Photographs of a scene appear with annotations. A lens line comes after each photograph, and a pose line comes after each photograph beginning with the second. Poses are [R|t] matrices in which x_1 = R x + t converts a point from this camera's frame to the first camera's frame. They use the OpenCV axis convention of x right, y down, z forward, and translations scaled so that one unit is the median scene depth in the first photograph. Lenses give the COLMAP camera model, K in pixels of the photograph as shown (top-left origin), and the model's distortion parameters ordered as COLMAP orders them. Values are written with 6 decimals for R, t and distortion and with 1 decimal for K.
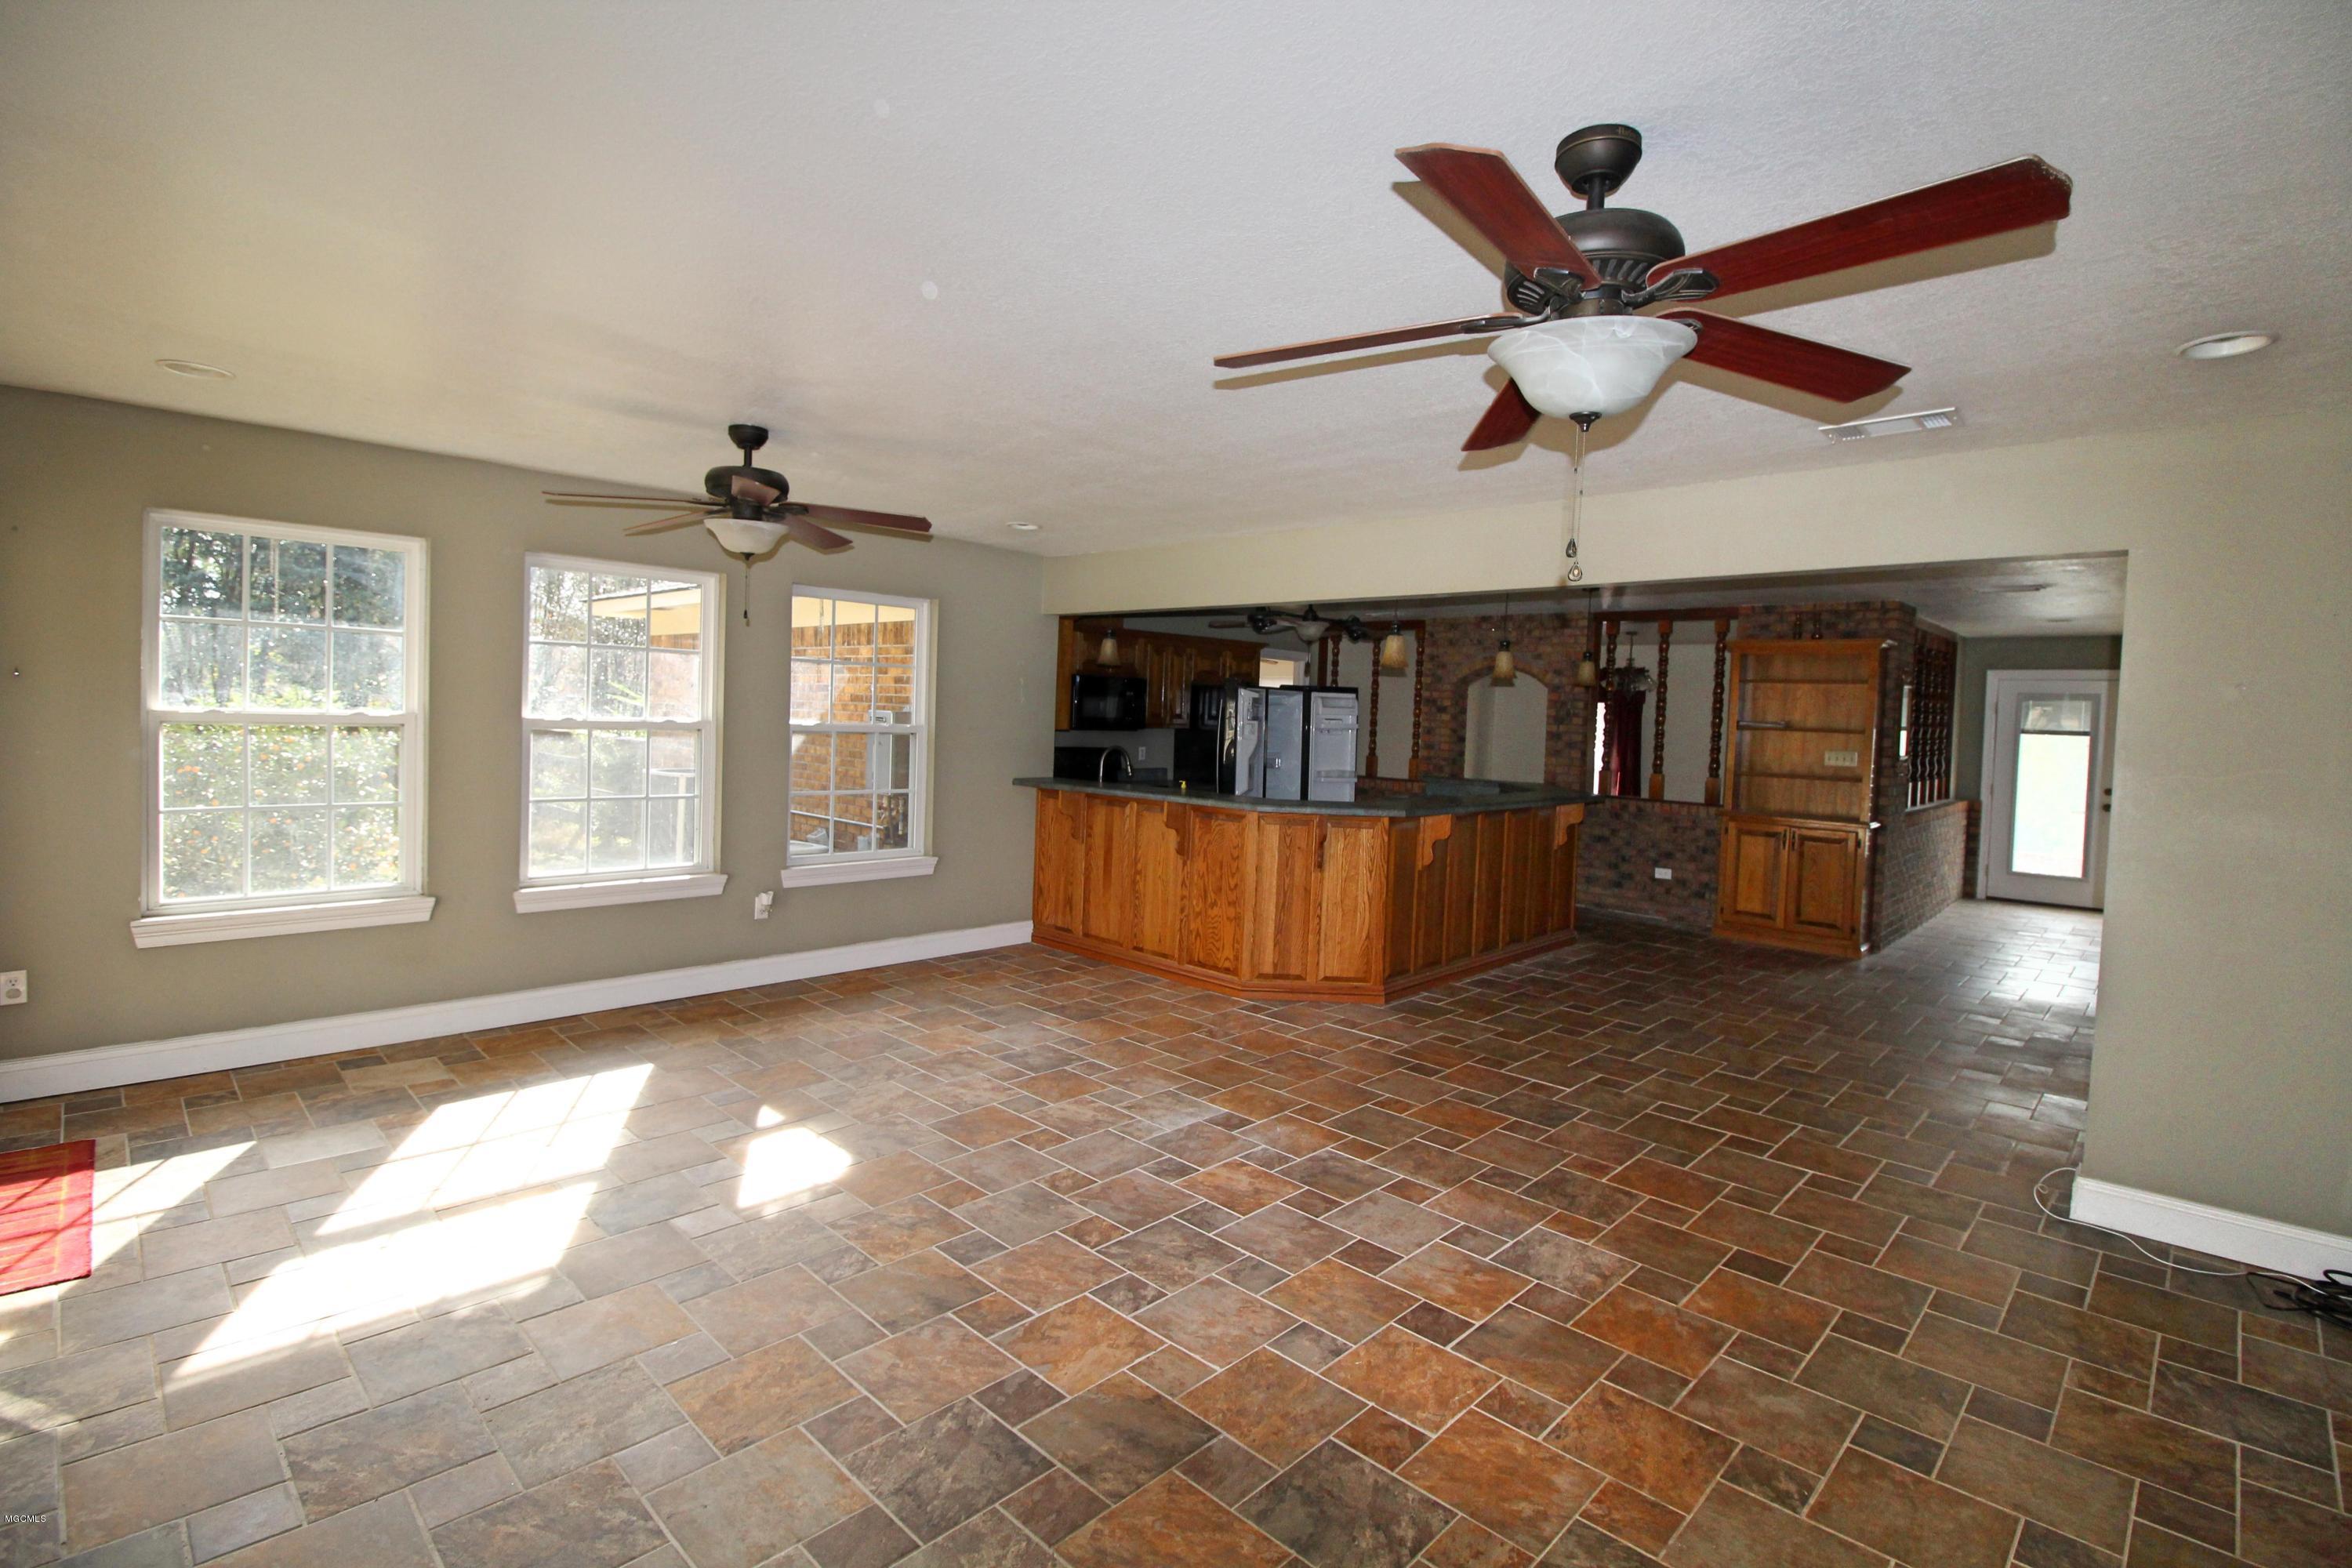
lens RADIAL K [[1100.1, 0, 1175.4], [0, 1100.1, 743.9], [0, 0, 1]] dist [-0.013286, -0.000641]
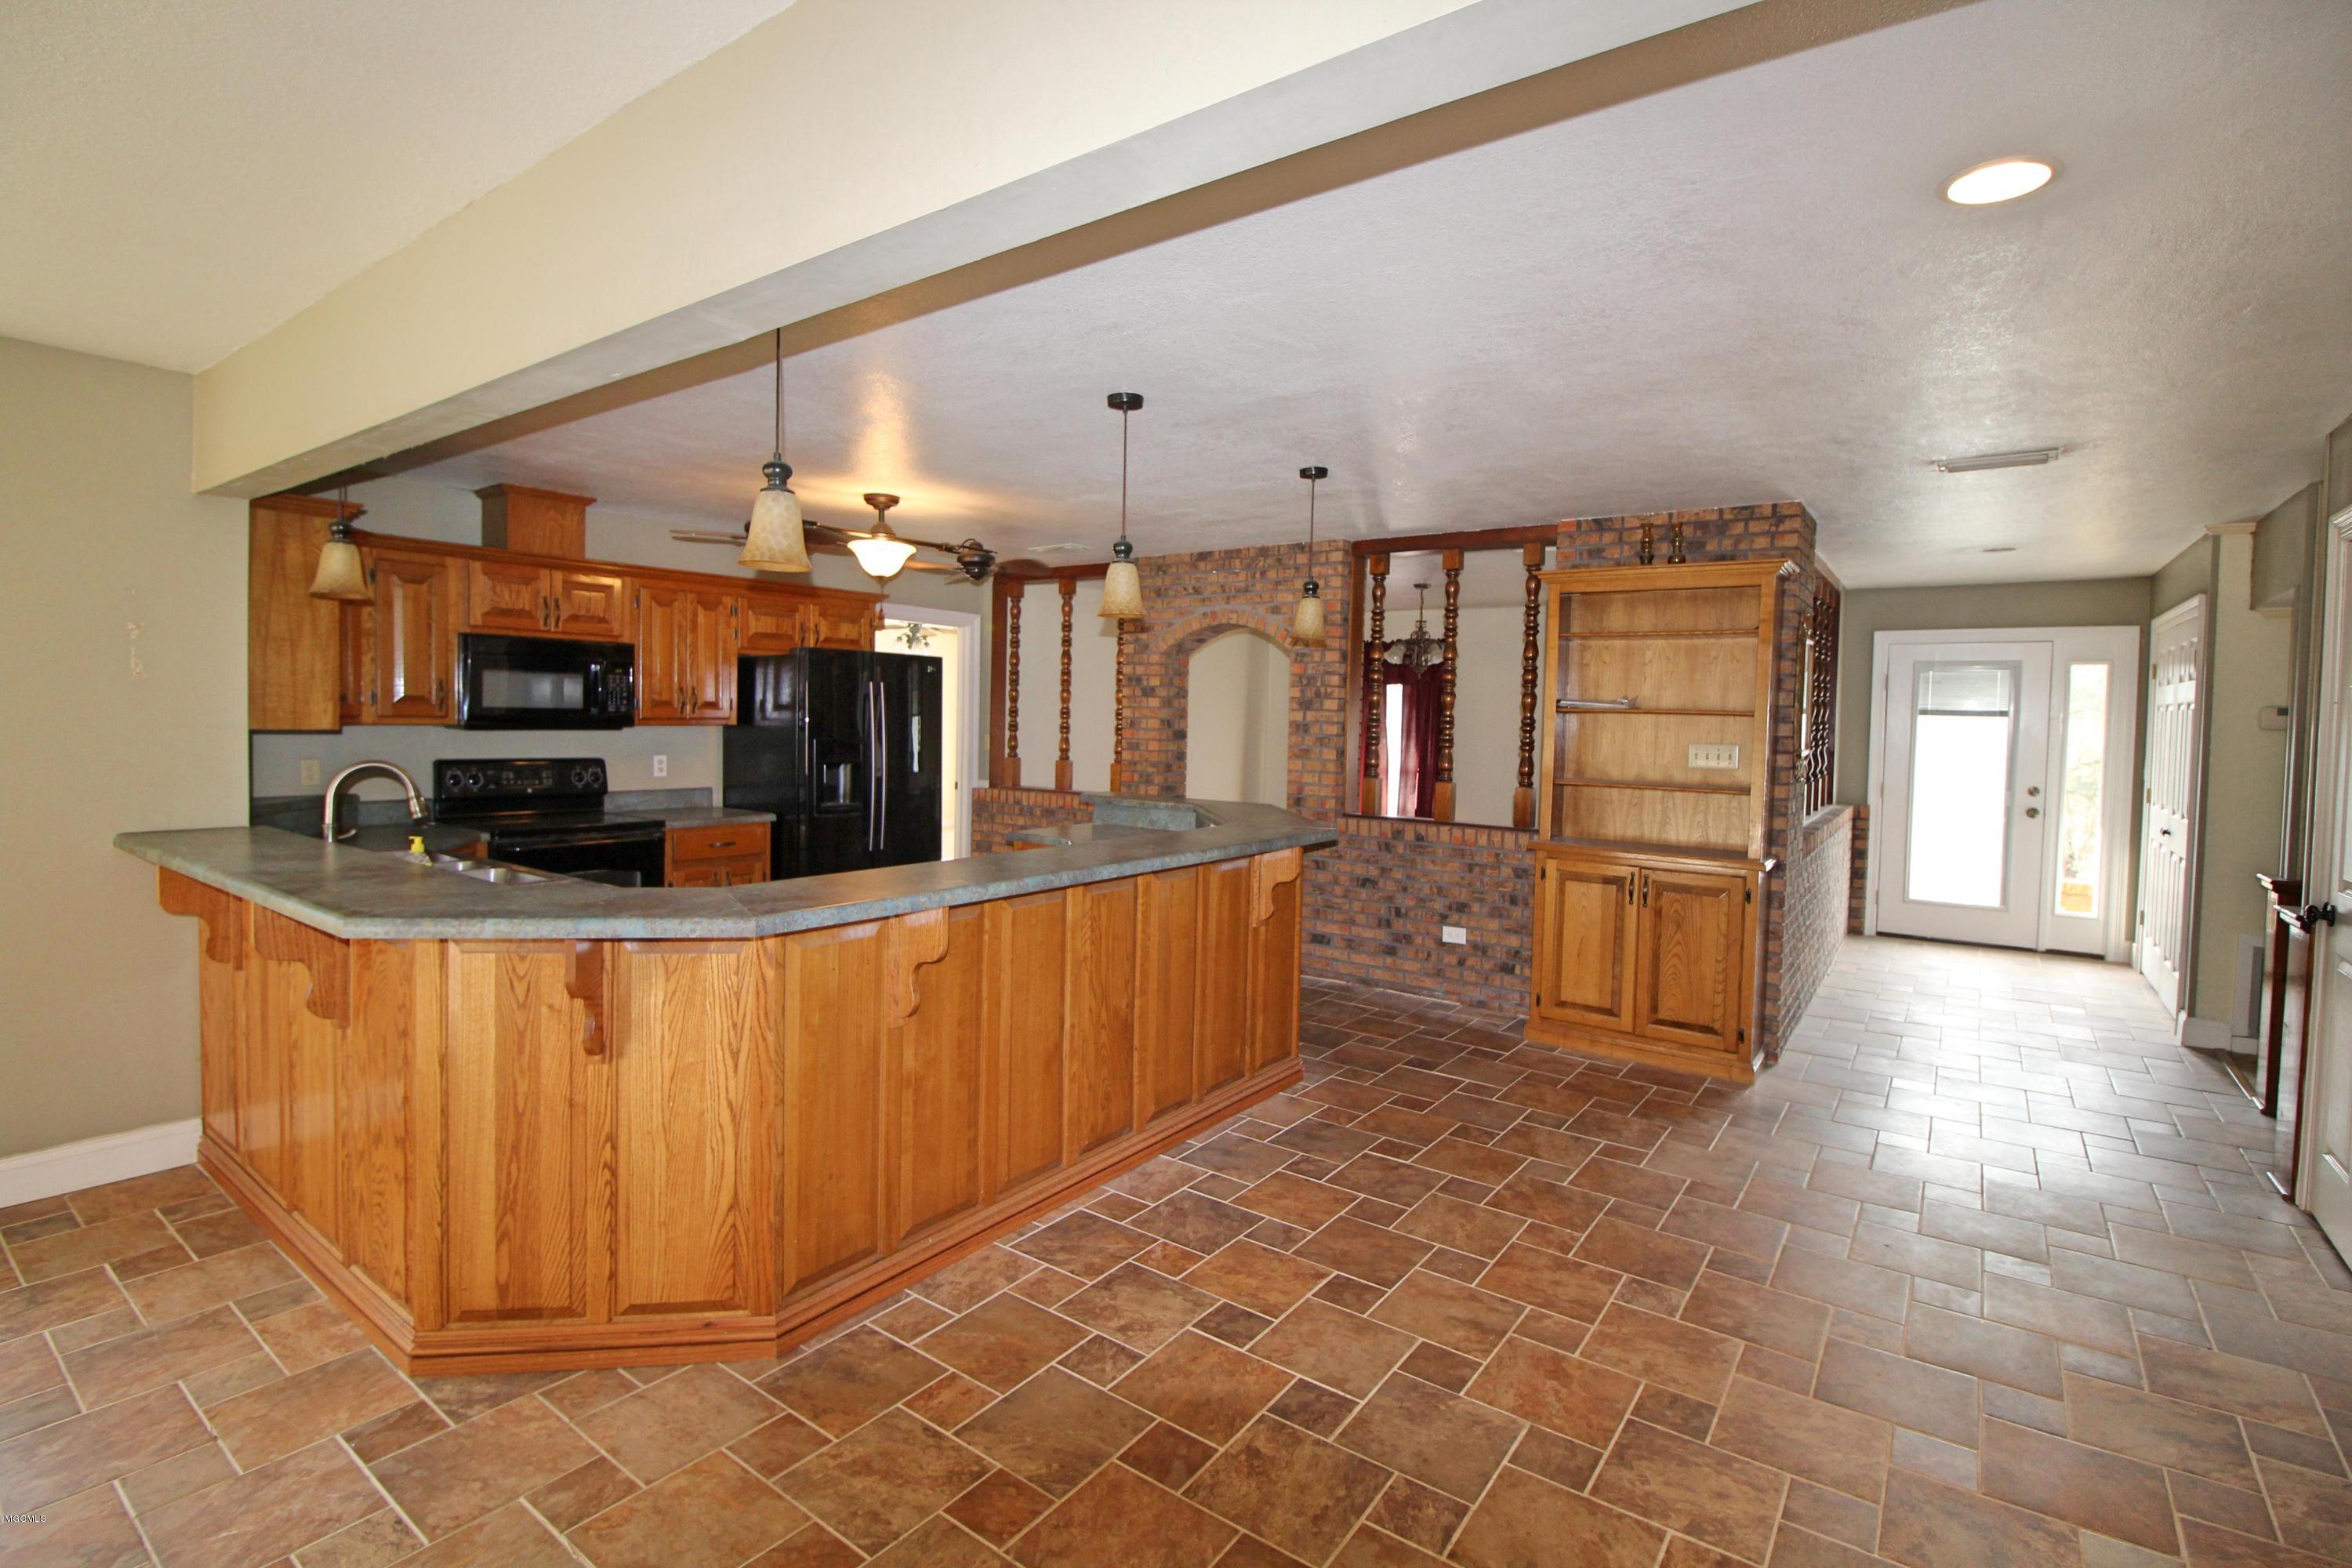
lens RADIAL K [[1100.1, 0, 1175.4], [0, 1100.1, 743.9], [0, 0, 1]] dist [-0.013286, -0.000641]
pose [[0.991181, -0.017164, 0.131399, 0.201505], [0.016776, 0.999851, 0.004061, -0.001516], [-0.131449, -0.001821, 0.991321, 0.383536]]
